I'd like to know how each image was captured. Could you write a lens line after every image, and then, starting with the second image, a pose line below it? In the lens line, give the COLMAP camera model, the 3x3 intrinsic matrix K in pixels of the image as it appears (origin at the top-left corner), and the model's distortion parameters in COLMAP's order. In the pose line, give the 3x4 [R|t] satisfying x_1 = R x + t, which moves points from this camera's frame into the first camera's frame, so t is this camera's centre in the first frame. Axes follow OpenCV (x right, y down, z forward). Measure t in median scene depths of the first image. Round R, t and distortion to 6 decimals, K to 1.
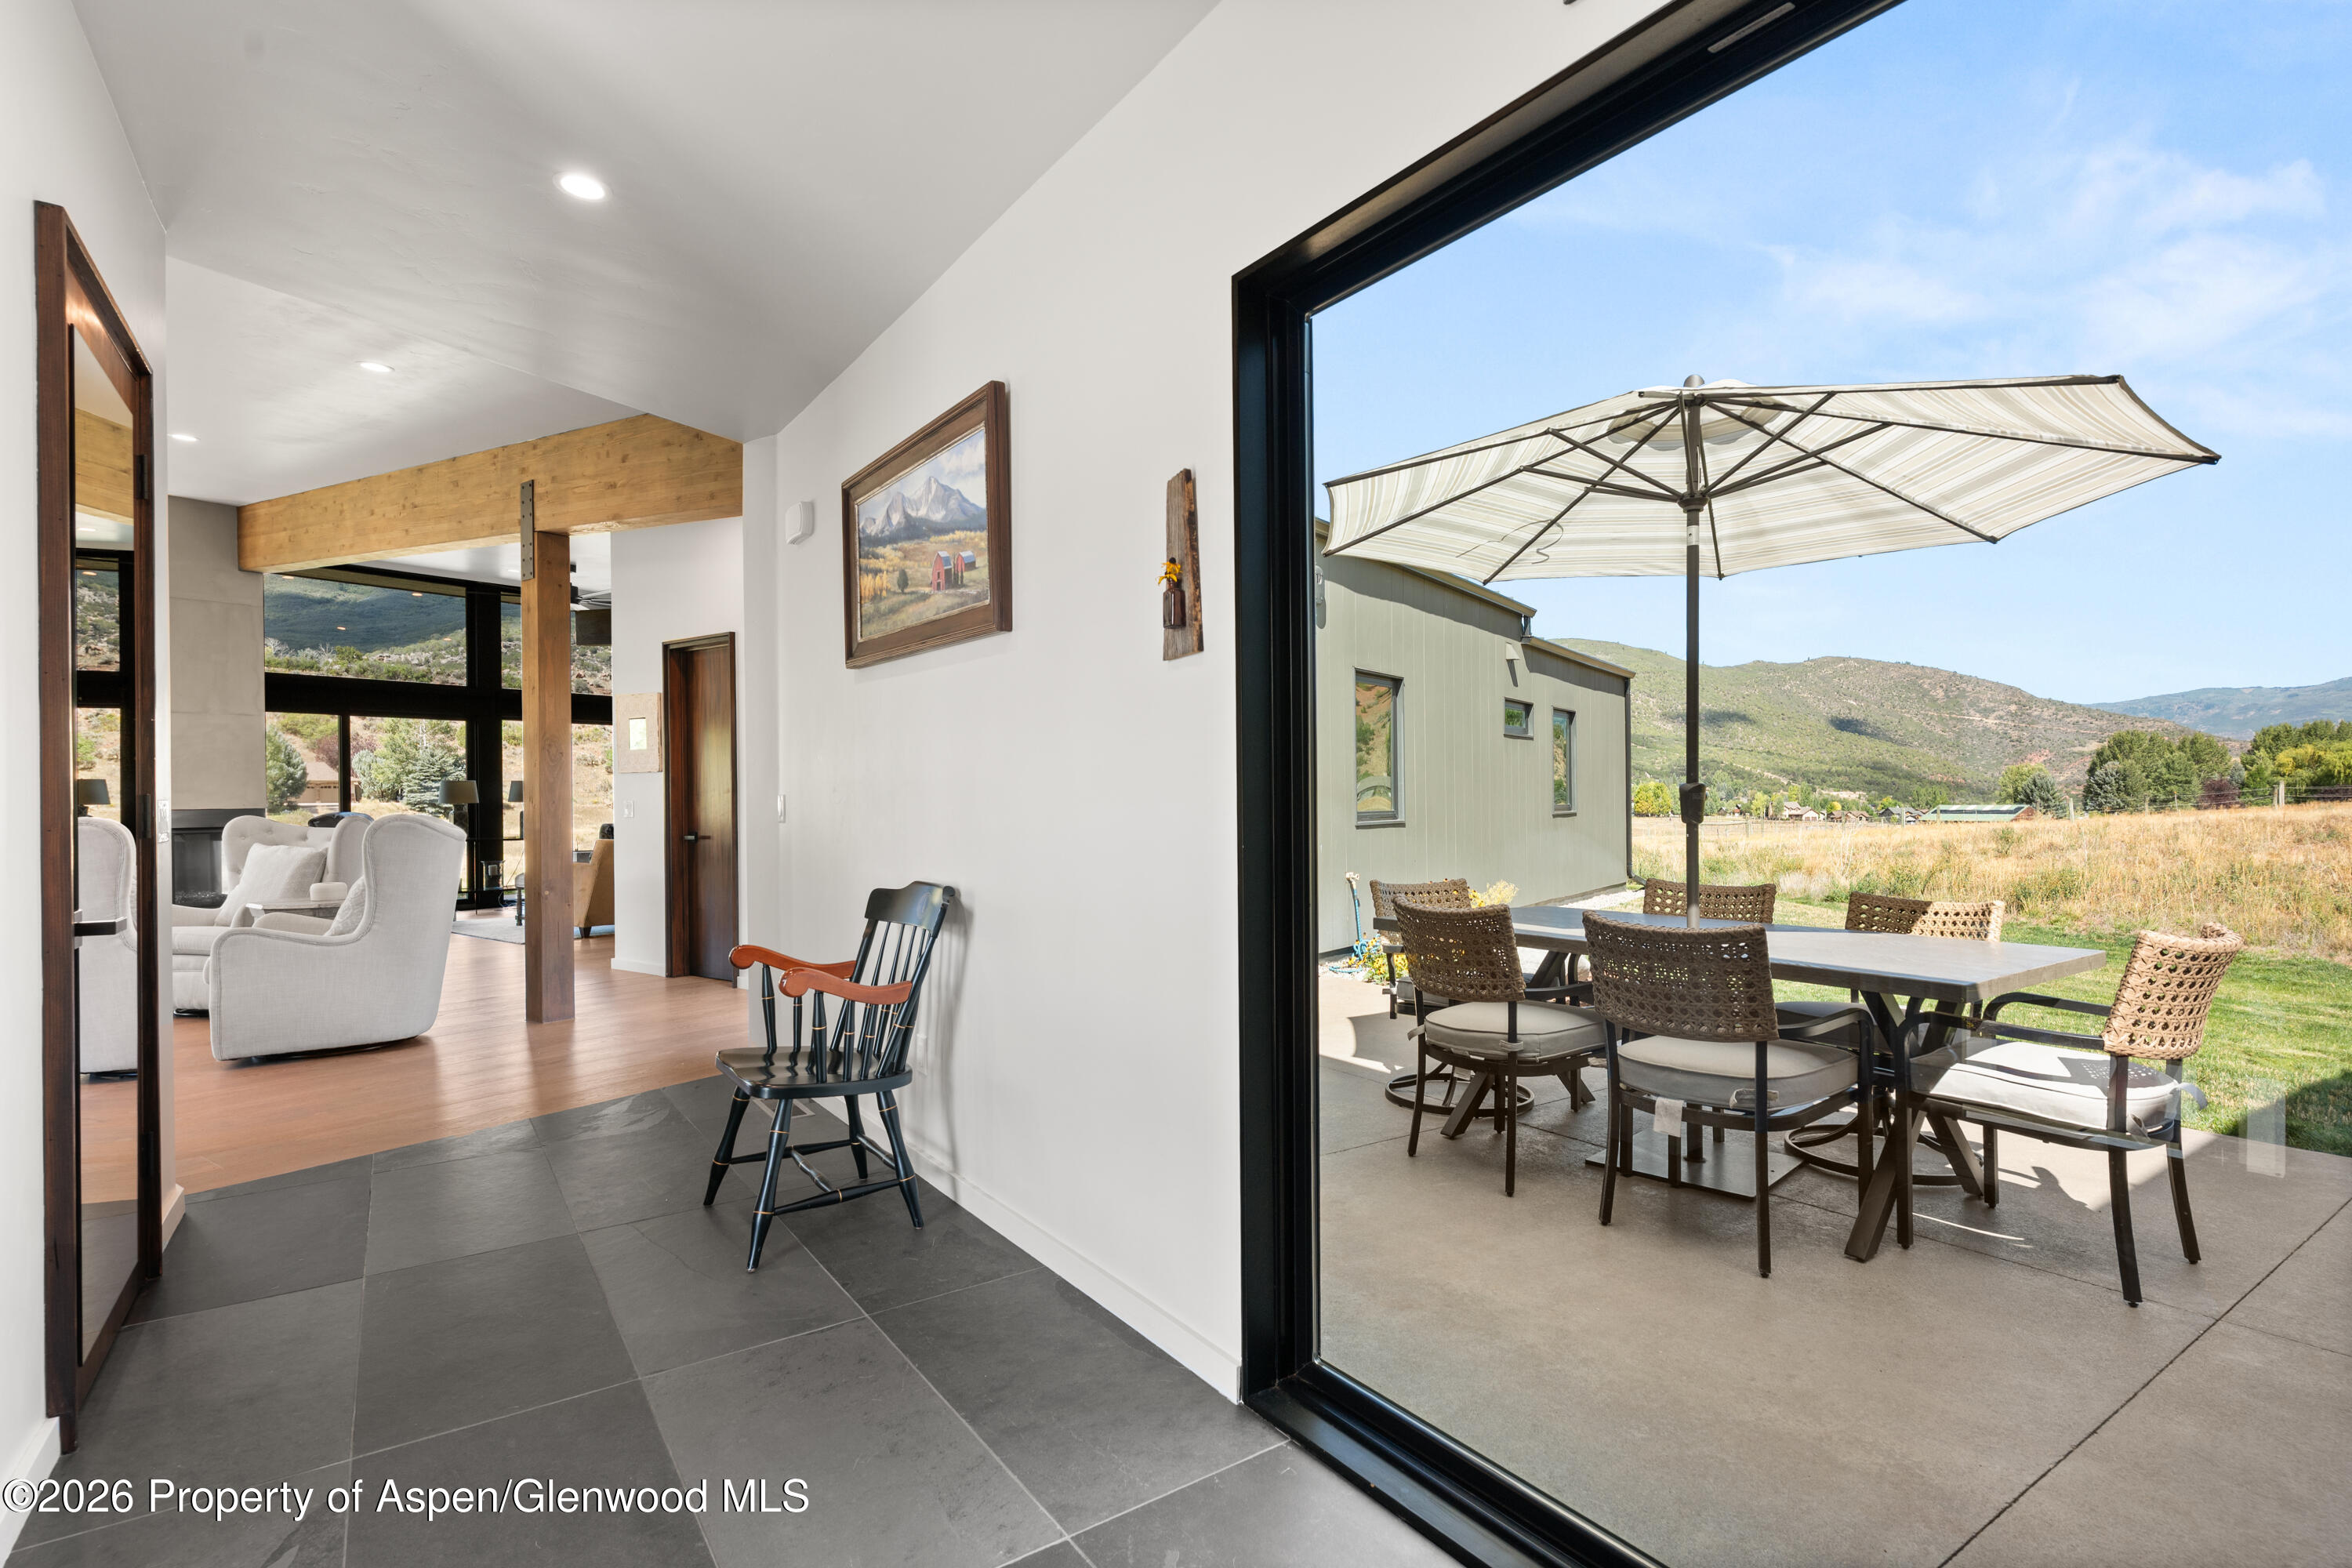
lens RADIAL K [[1138.5, 0, 1178.3], [0, 1138.5, 786.5], [0, 0, 1]] dist [-0.000737, 0.001903]
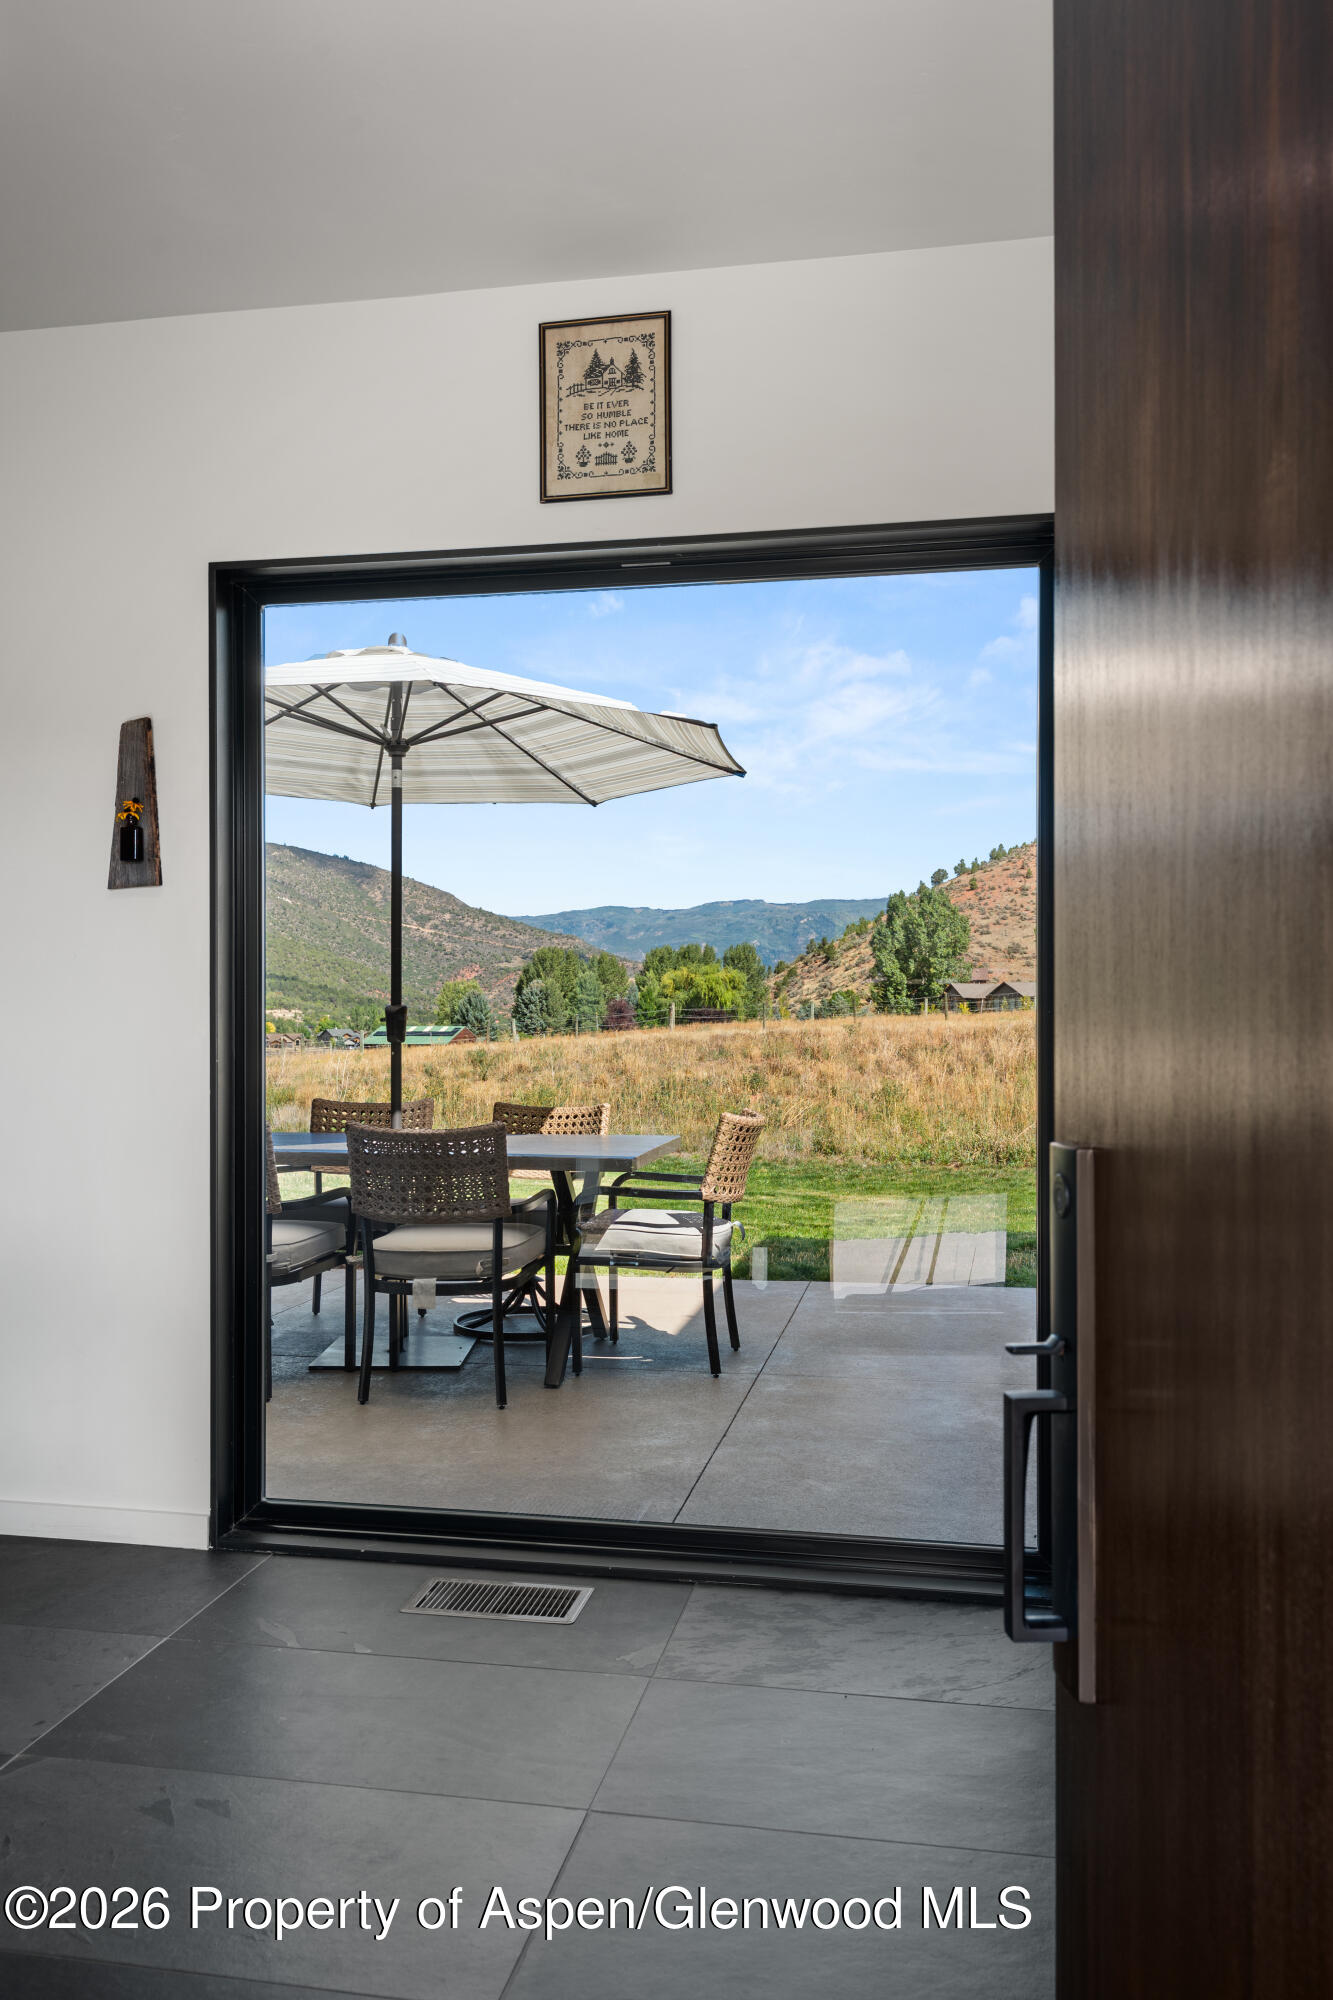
lens RADIAL K [[1580.9, 0, 670.8], [0, 1580.9, 962.0], [0, 0, 1]] dist [0.004920, 0.004559]
pose [[0.714139, 0.027606, 0.699459, -0.424922], [-0.010408, 0.999530, -0.028822, -0.003474], [-0.699926, 0.013303, 0.714091, -0.267834]]
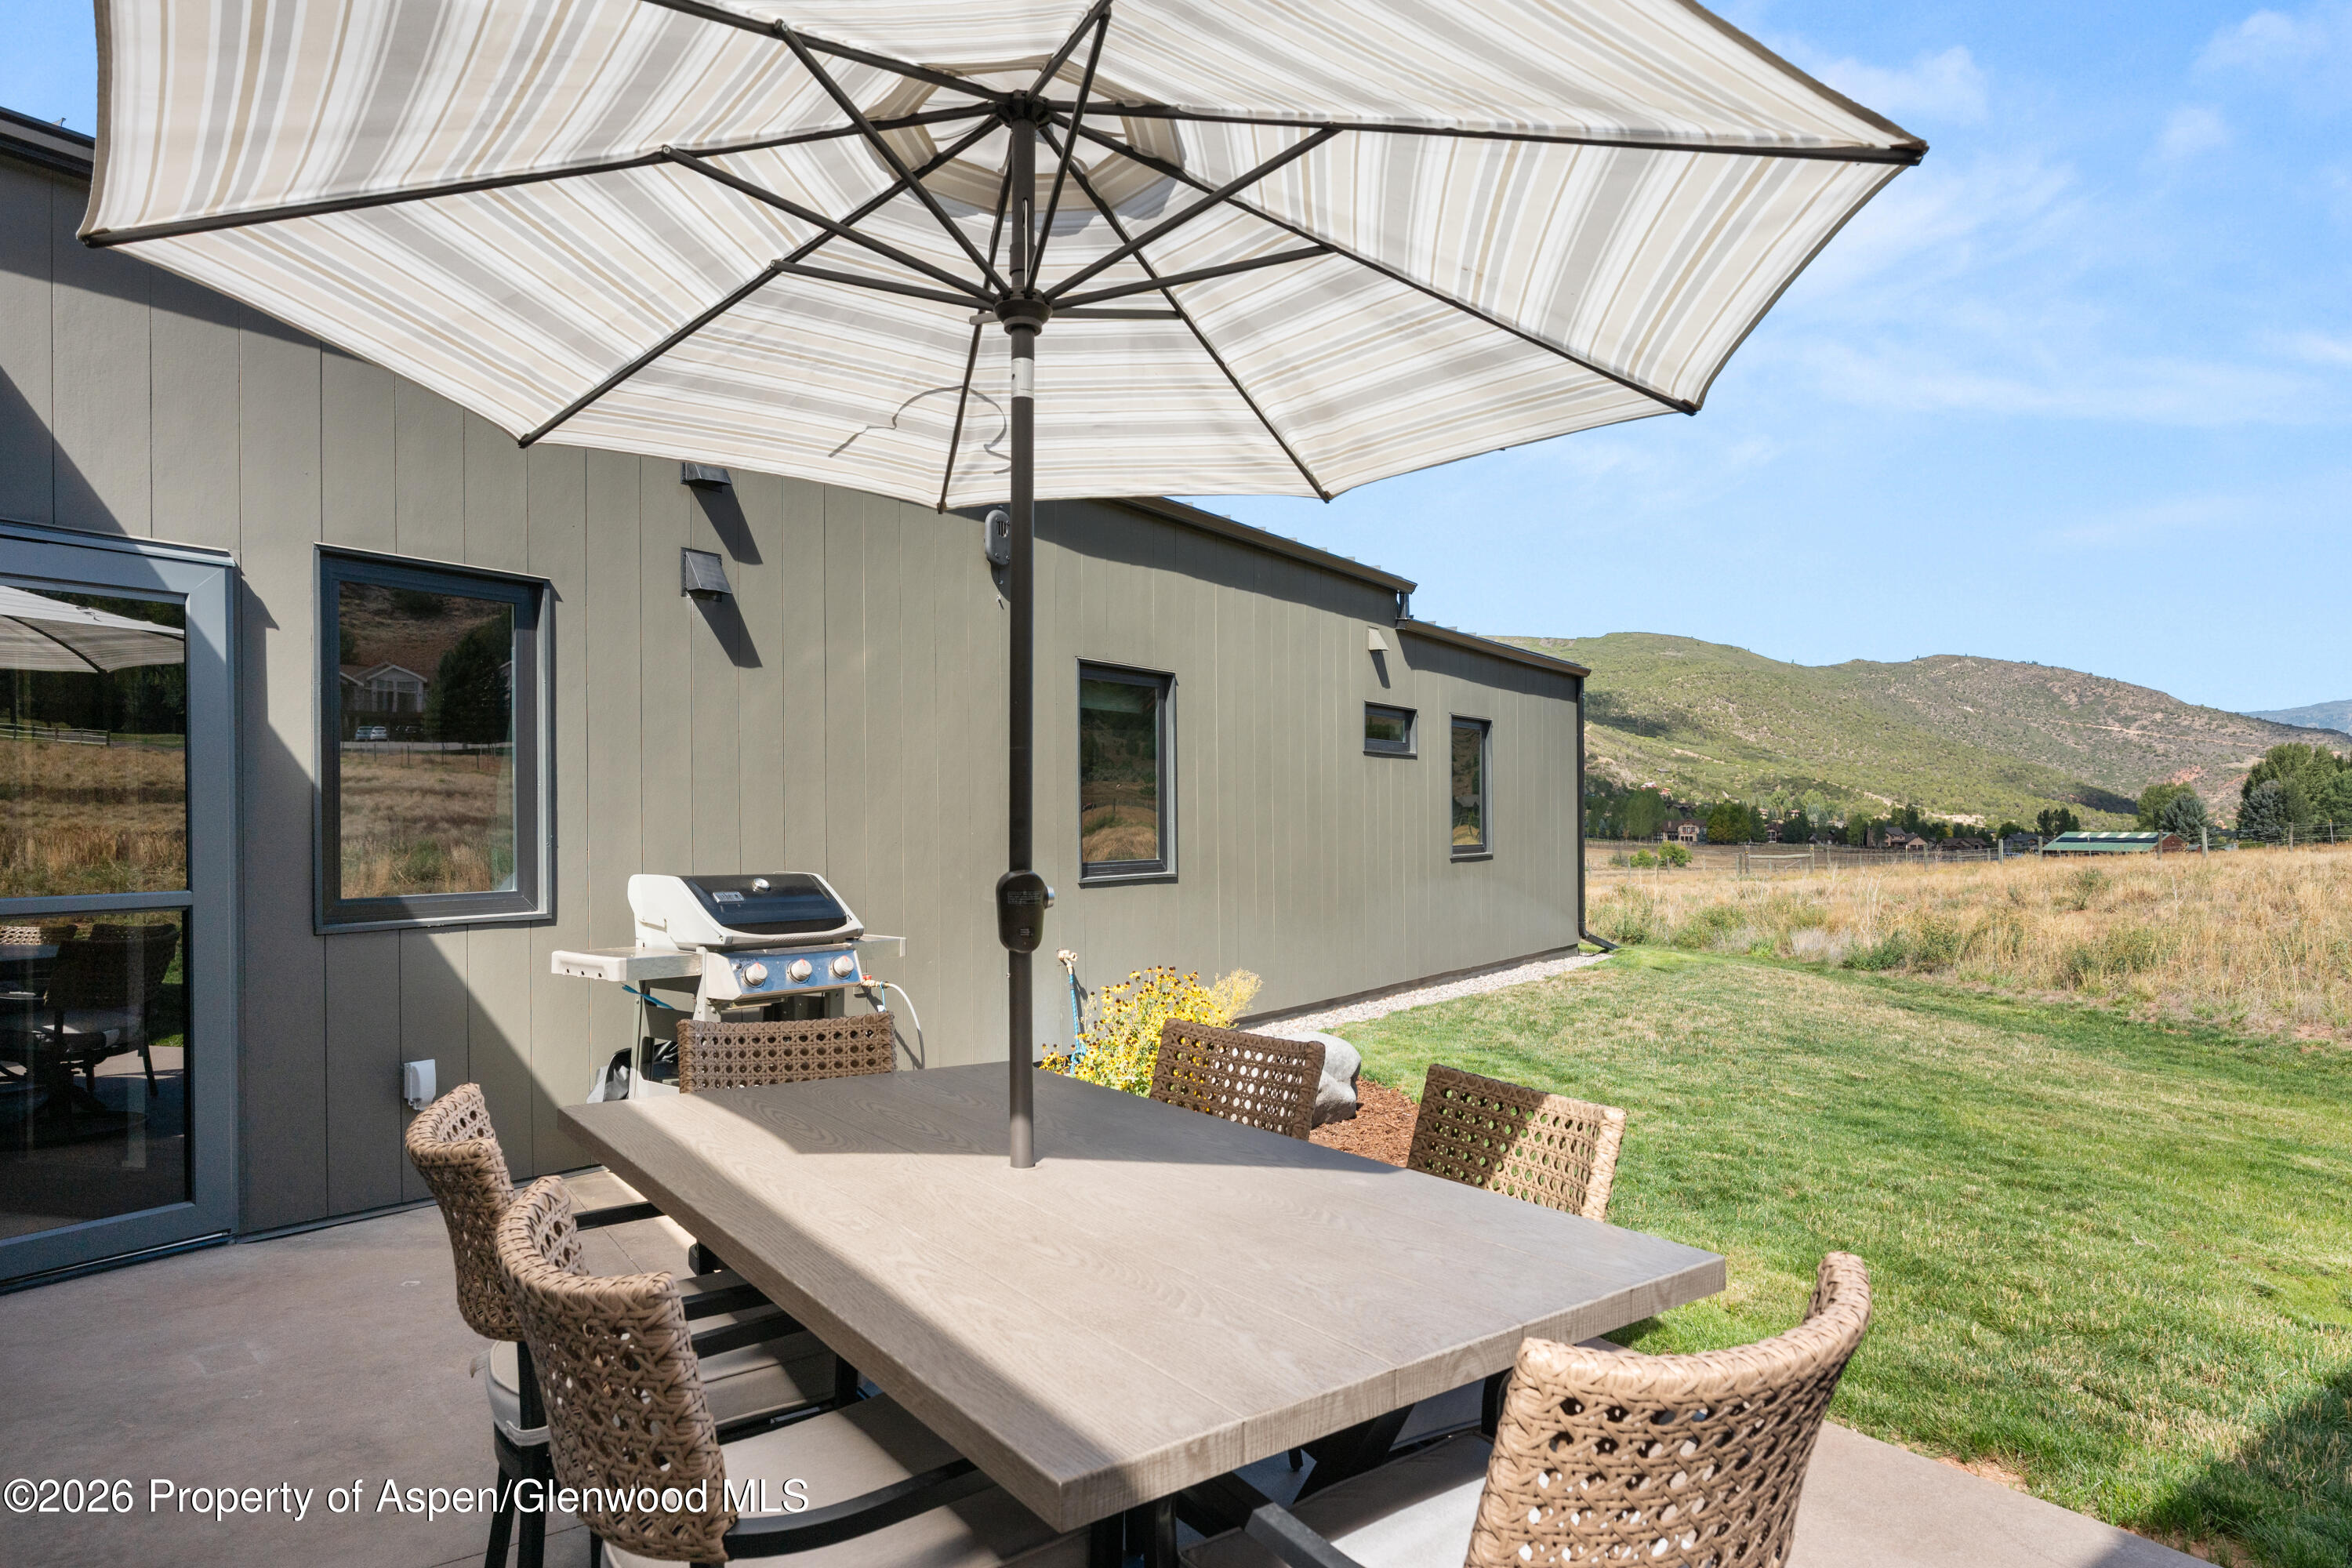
lens RADIAL K [[1344.6, 0, 1181.1], [0, 1344.6, 815.3], [0, 0, 1]] dist [-0.002087, -0.000413]
pose [[0.999996, 0.002146, 0.001814, 0.521673], [-0.002157, 0.999978, 0.006232, -0.031536], [-0.001800, -0.006236, 0.999979, 0.404973]]
